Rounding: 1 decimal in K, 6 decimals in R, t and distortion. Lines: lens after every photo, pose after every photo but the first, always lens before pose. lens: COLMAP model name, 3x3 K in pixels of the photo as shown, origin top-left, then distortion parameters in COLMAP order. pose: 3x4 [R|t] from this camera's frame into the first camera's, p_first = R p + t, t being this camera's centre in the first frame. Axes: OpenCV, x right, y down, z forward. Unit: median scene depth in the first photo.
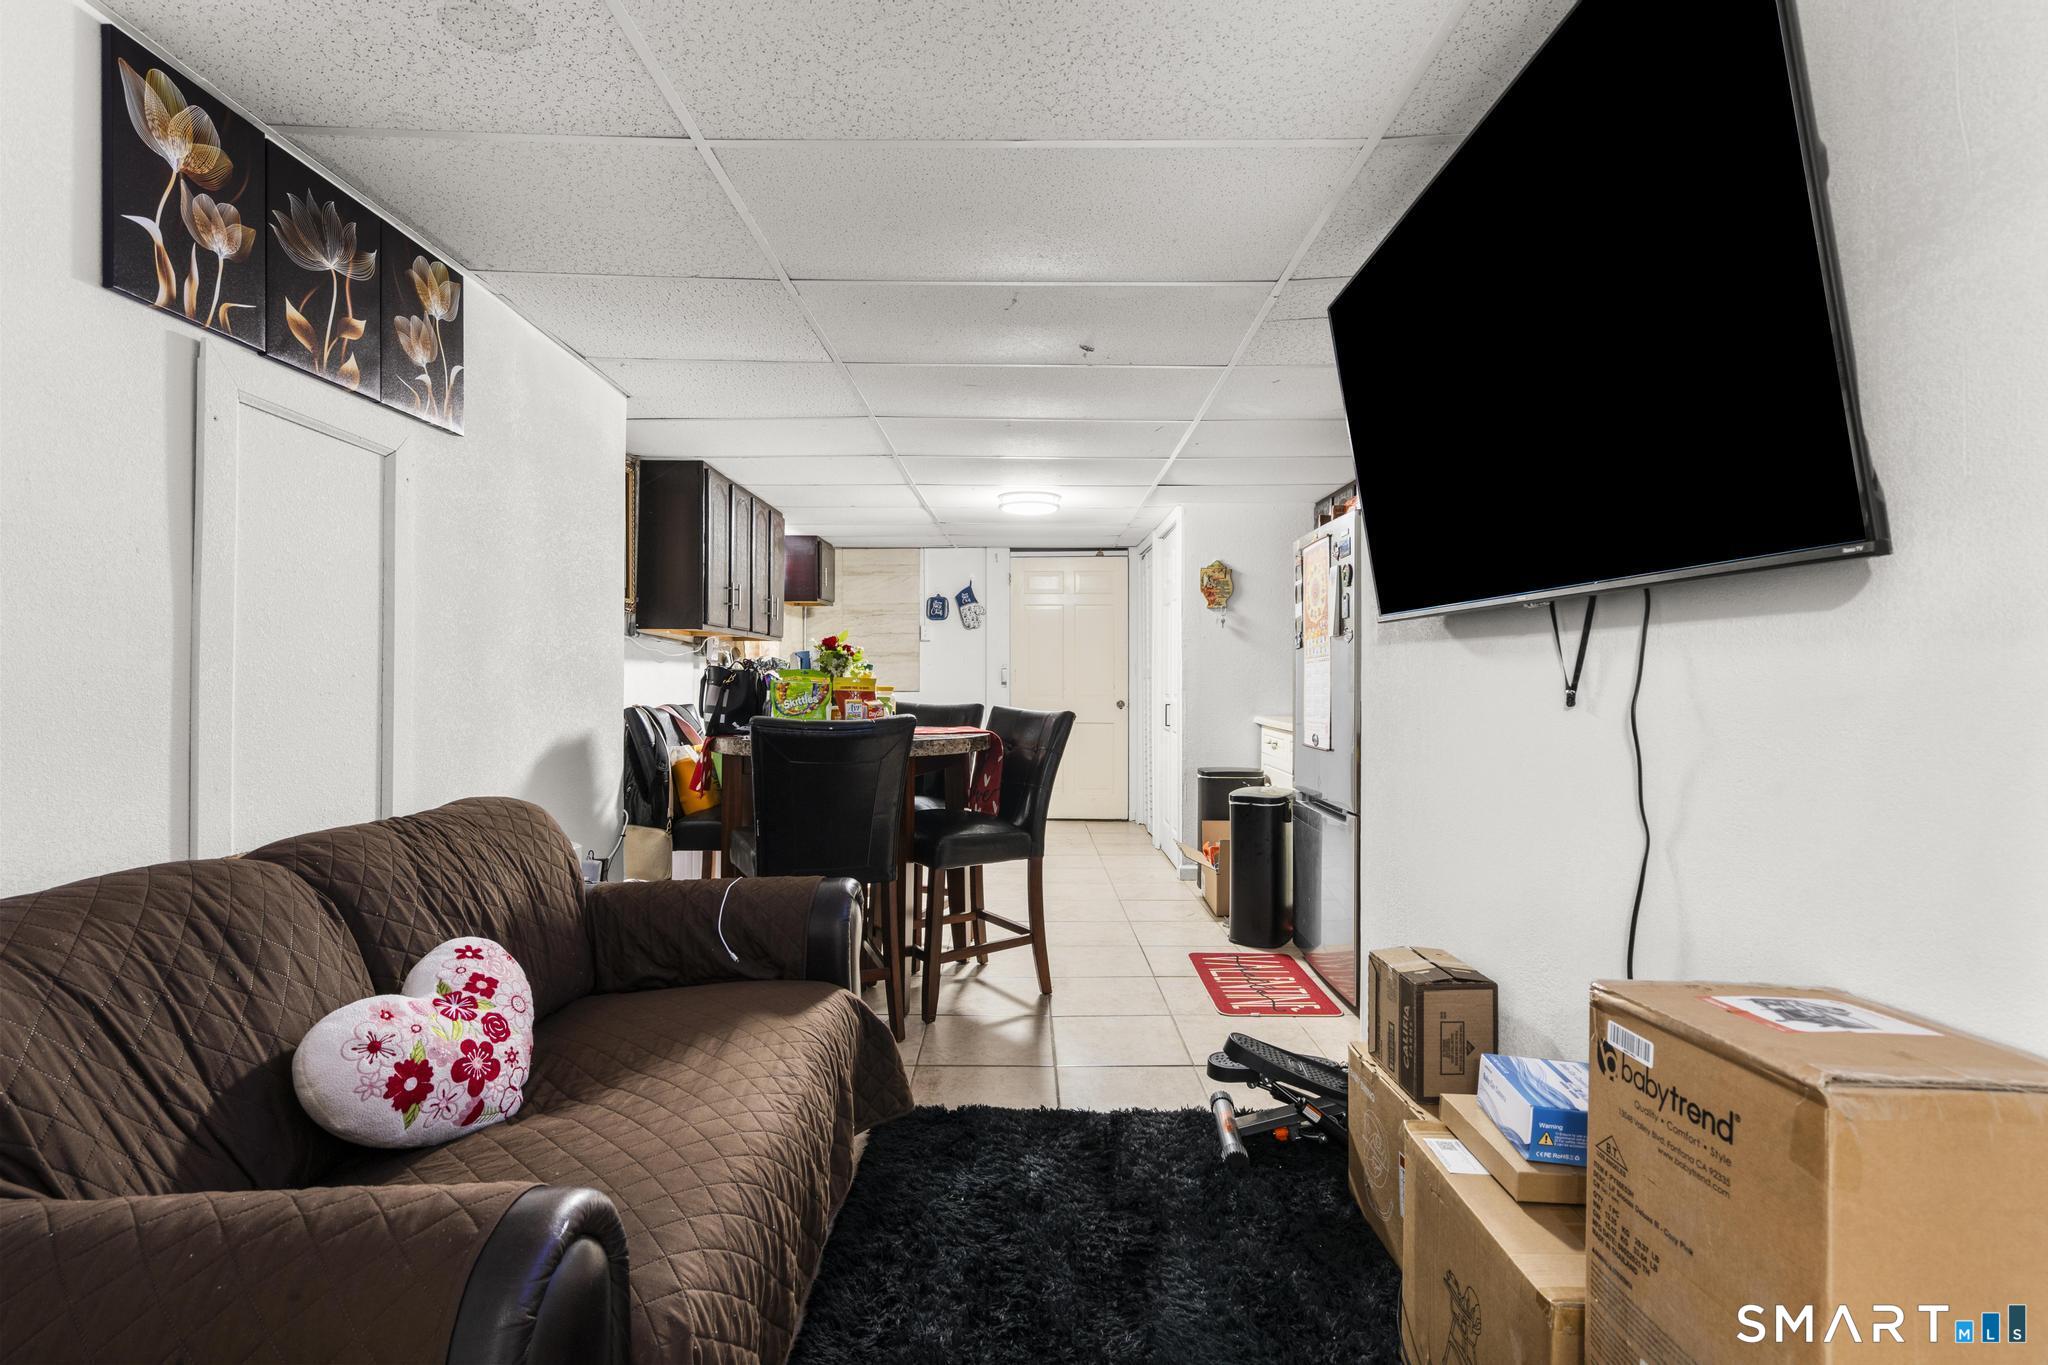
lens RADIAL K [[938.1, 0, 1020.8], [0, 938.1, 676.3], [0, 0, 1]] dist [-0.001651, 0.000948]
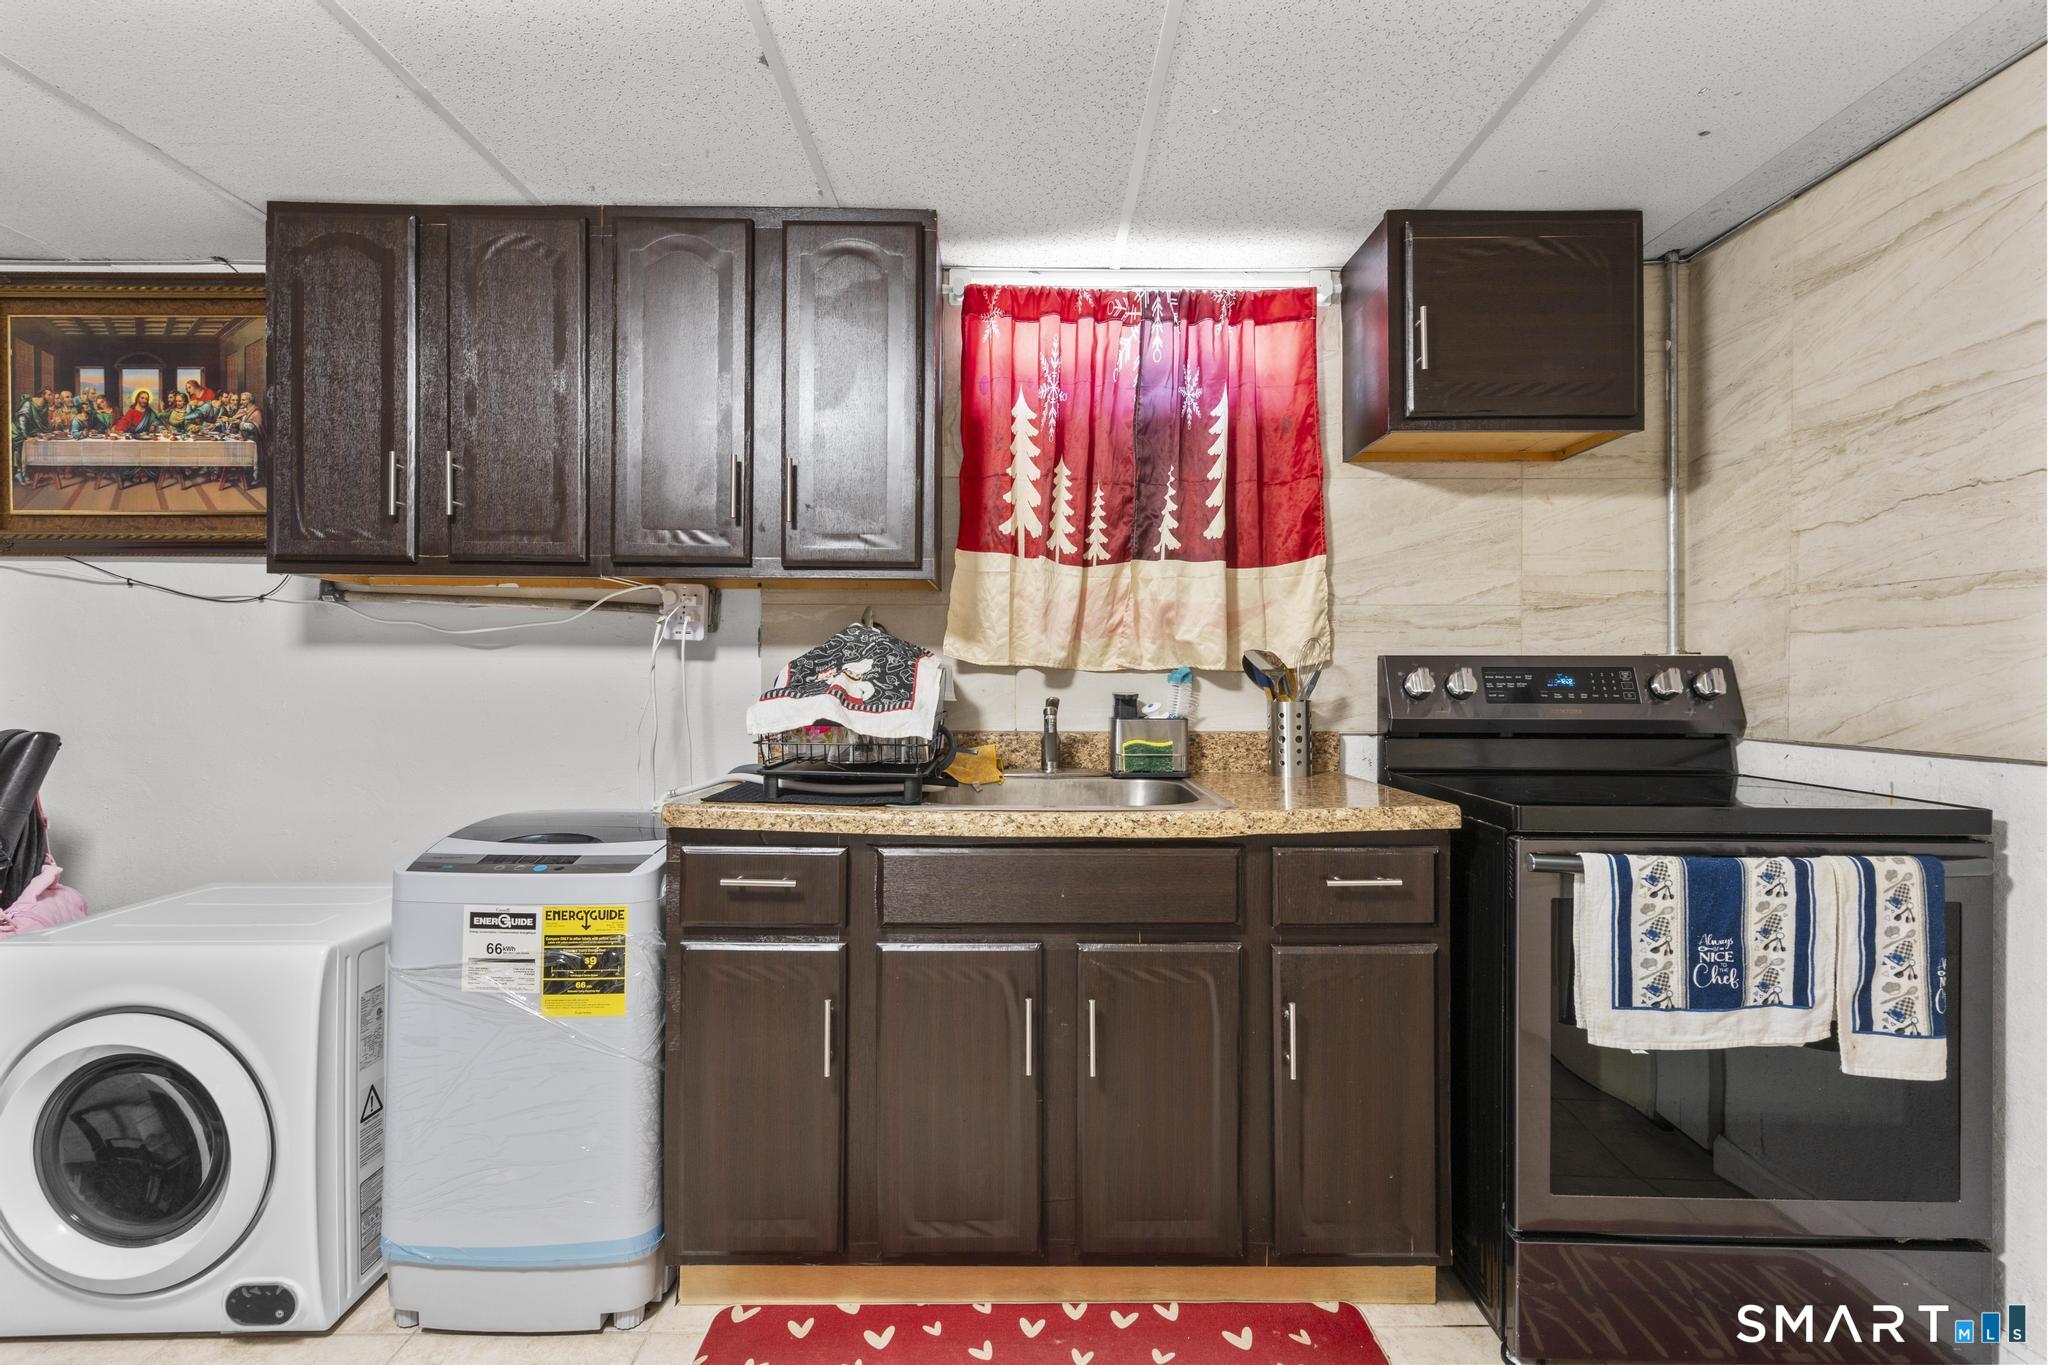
lens RADIAL K [[938.1, 0, 1020.8], [0, 938.1, 676.3], [0, 0, 1]] dist [-0.001651, 0.000948]
pose [[0.016285, 0.000237, -0.999867, 0.224894], [-0.006171, 0.999981, 0.000137, -0.003277], [0.999848, 0.006168, 0.016286, 2.517452]]
